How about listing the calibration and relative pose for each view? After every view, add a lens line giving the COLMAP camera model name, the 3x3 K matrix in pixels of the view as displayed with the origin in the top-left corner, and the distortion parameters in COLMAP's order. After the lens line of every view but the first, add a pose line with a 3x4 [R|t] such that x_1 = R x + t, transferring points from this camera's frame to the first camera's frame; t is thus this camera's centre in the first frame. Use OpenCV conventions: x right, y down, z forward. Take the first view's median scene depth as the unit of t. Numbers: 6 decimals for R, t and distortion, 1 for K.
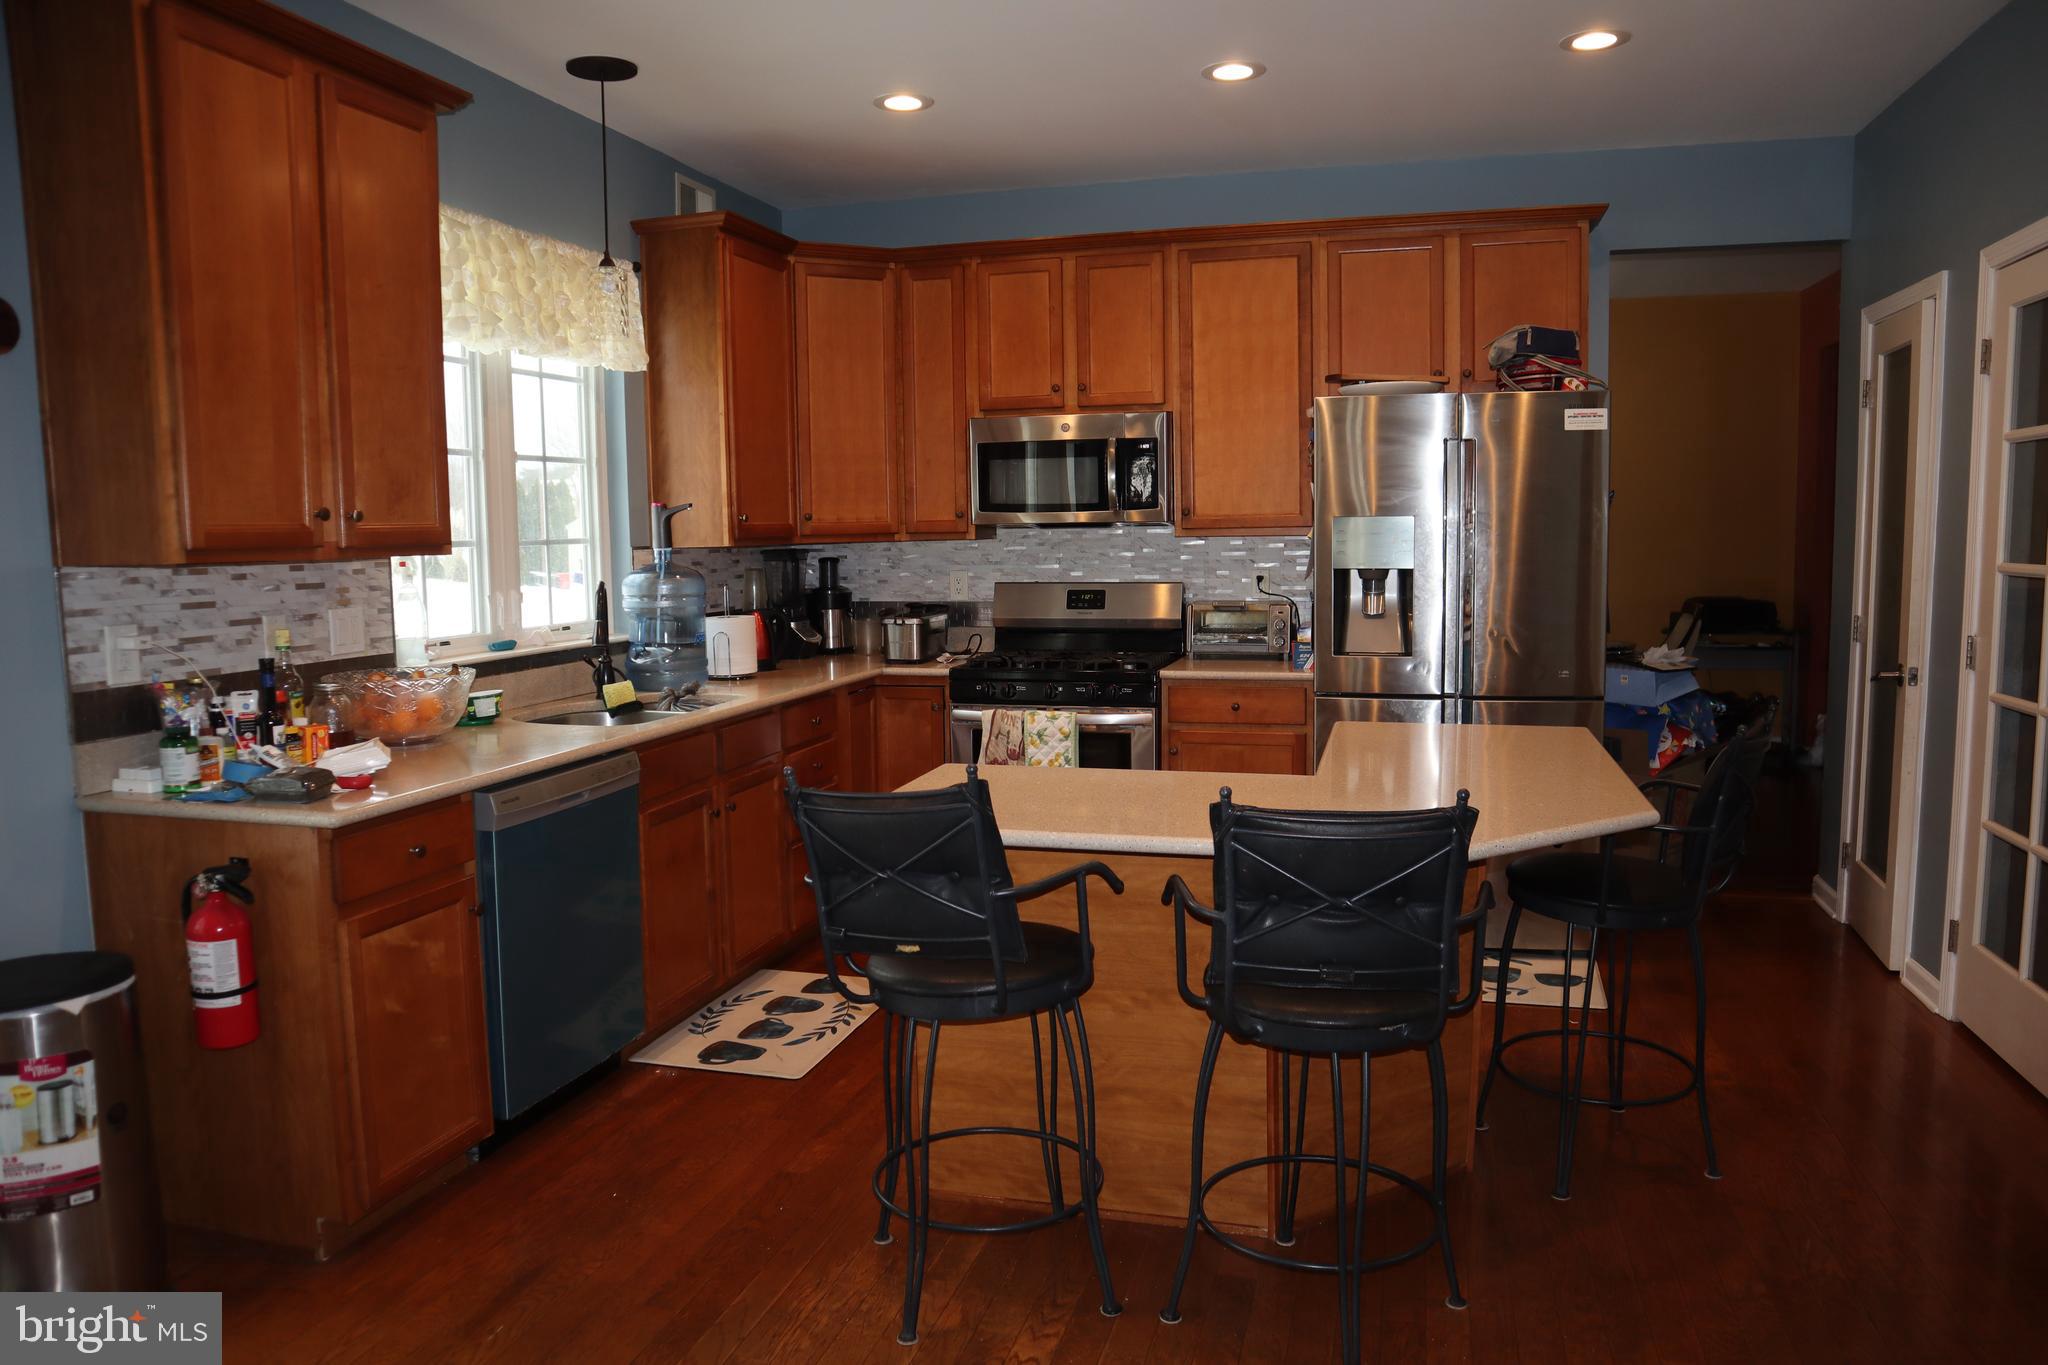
lens RADIAL K [[1390.3, 0, 1039.0], [0, 1390.3, 677.8], [0, 0, 1]] dist [-0.088009, 0.043136]
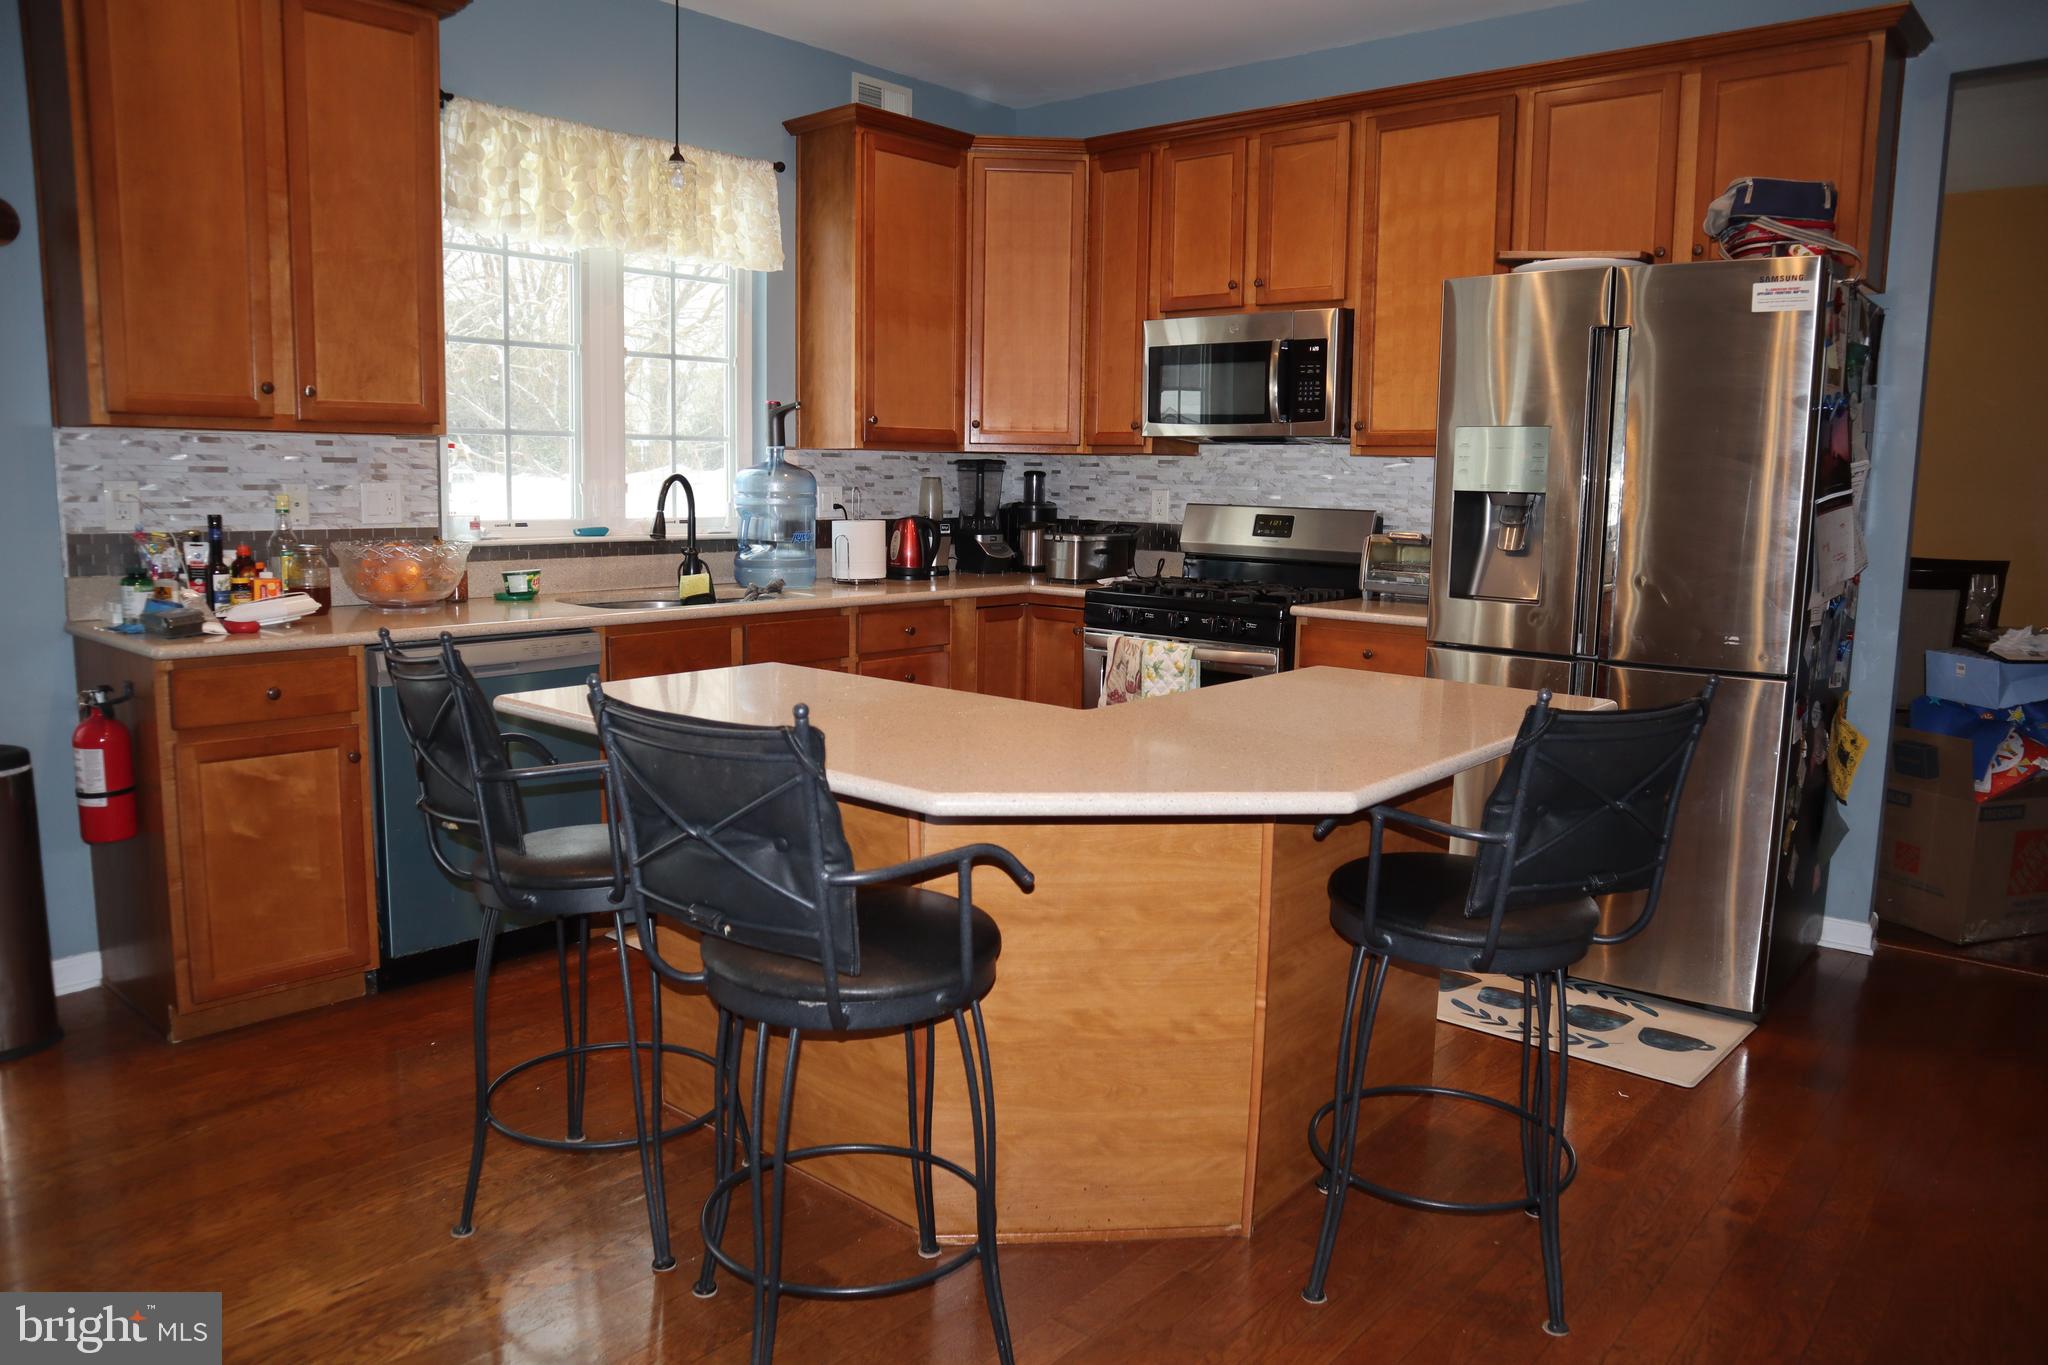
lens RADIAL K [[1390.3, 0, 1016.3], [0, 1390.3, 679.4], [0, 0, 1]] dist [-0.088009, 0.043136]
pose [[0.906130, 0.091733, -0.412933, 0.322038], [-0.075452, 0.995598, 0.055603, 0.005766], [0.416216, -0.019227, 0.909062, 0.153584]]
